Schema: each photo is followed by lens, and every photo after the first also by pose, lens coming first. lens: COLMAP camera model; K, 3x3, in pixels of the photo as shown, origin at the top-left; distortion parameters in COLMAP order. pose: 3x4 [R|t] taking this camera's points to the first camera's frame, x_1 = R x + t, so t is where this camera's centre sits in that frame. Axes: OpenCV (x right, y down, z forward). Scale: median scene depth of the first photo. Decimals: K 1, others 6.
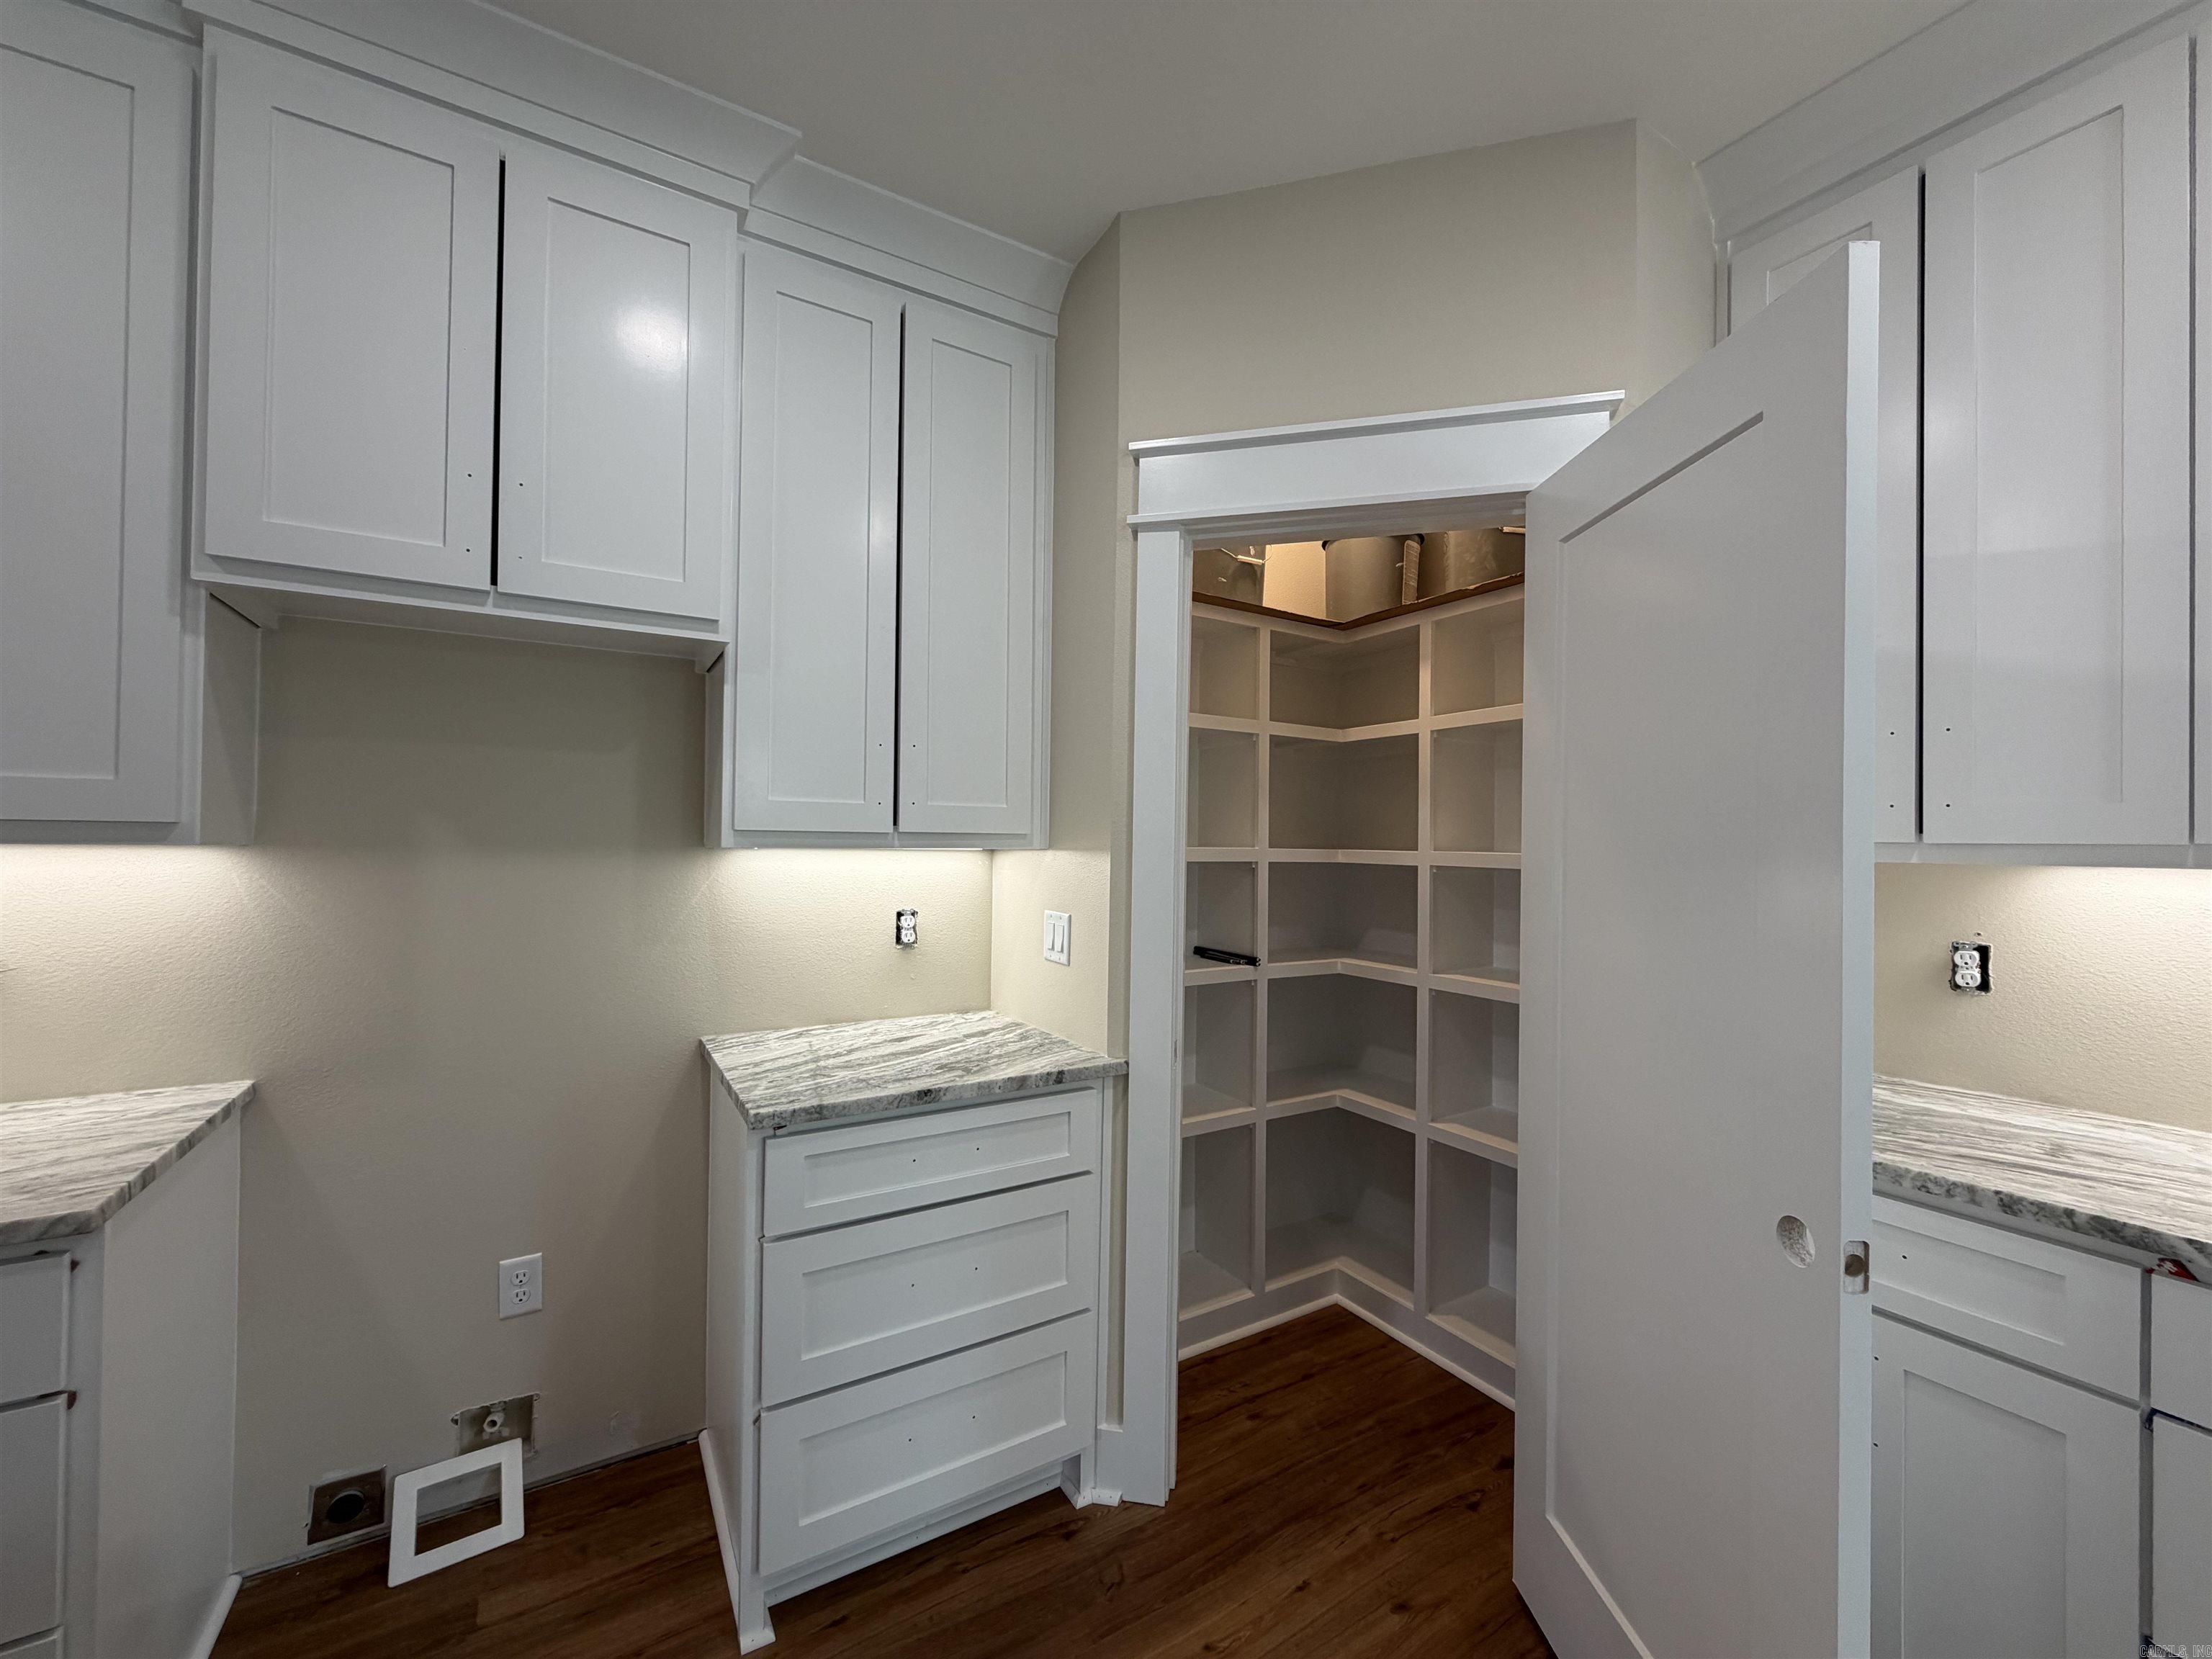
lens RADIAL K [[878.6, 0, 1109.4], [0, 878.6, 834.8], [0, 0, 1]] dist [0.000263, -0.000013]
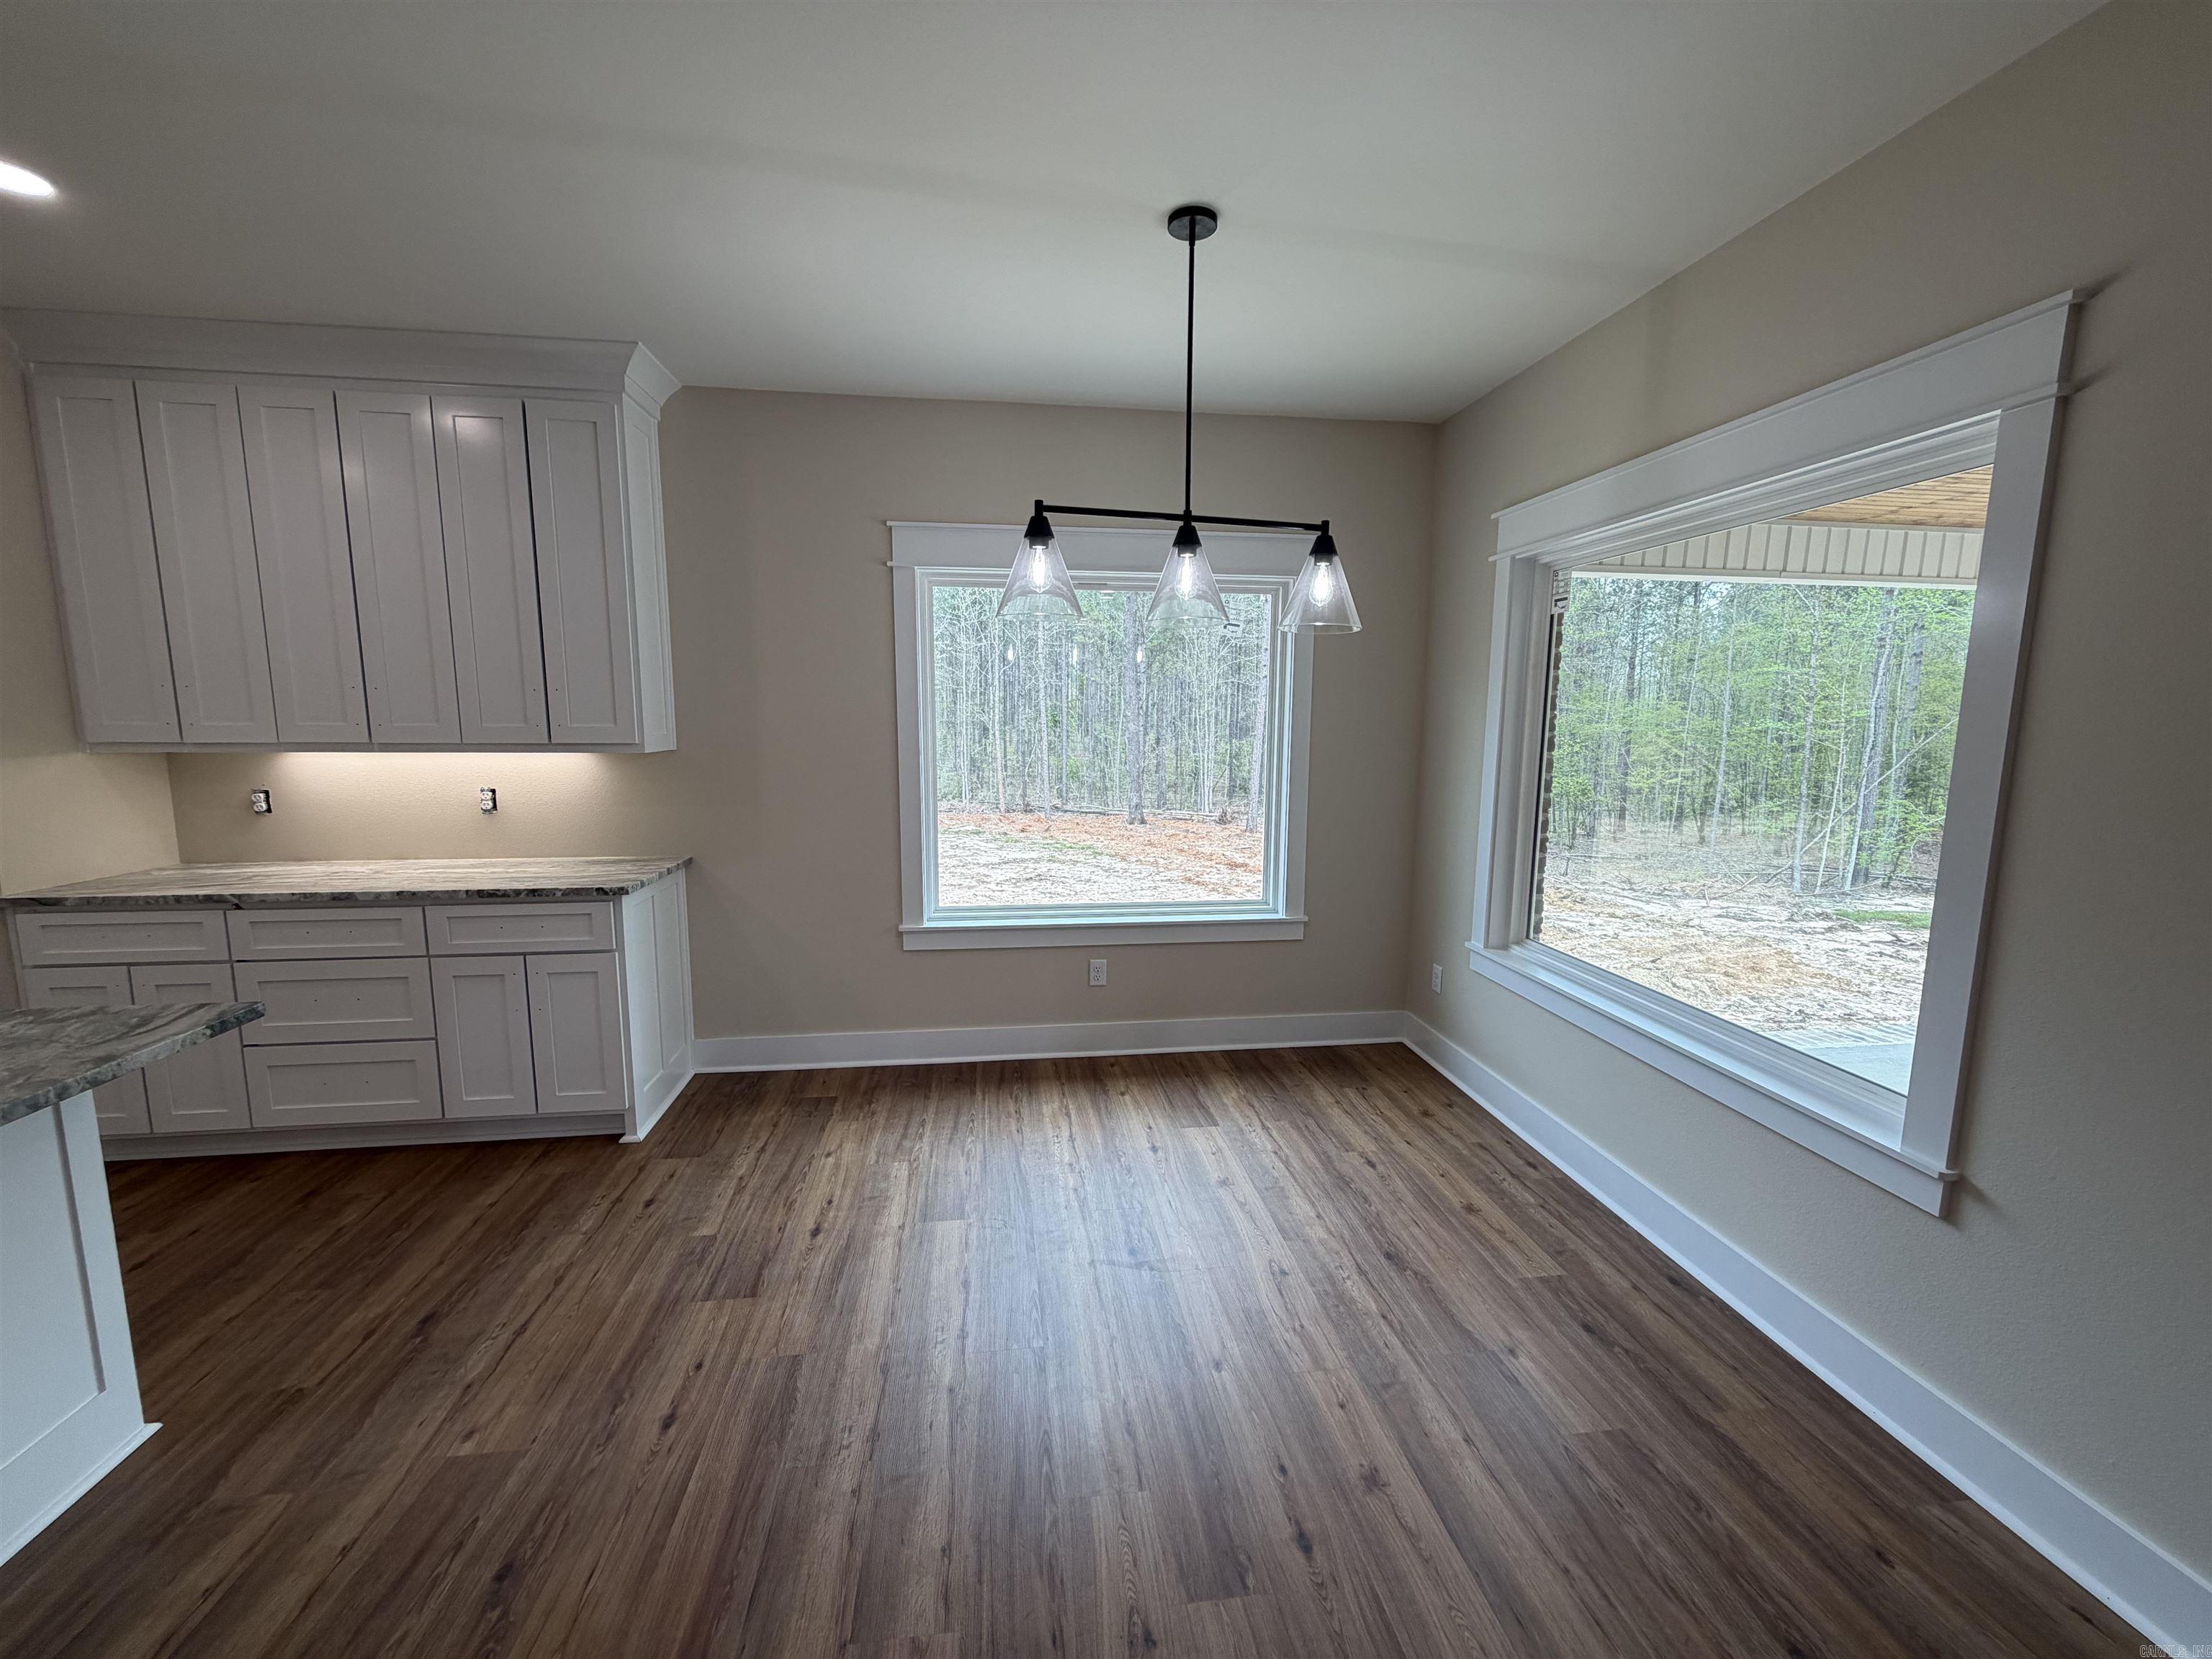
lens RADIAL K [[878.6, 0, 1101.5], [0, 878.6, 835.2], [0, 0, 1]] dist [0.000263, -0.000013]
pose [[0.408118, -0.133836, 0.903066, -0.049215], [-0.006043, 0.988778, 0.149269, -0.076001], [-0.912909, -0.066377, 0.402730, -1.410840]]
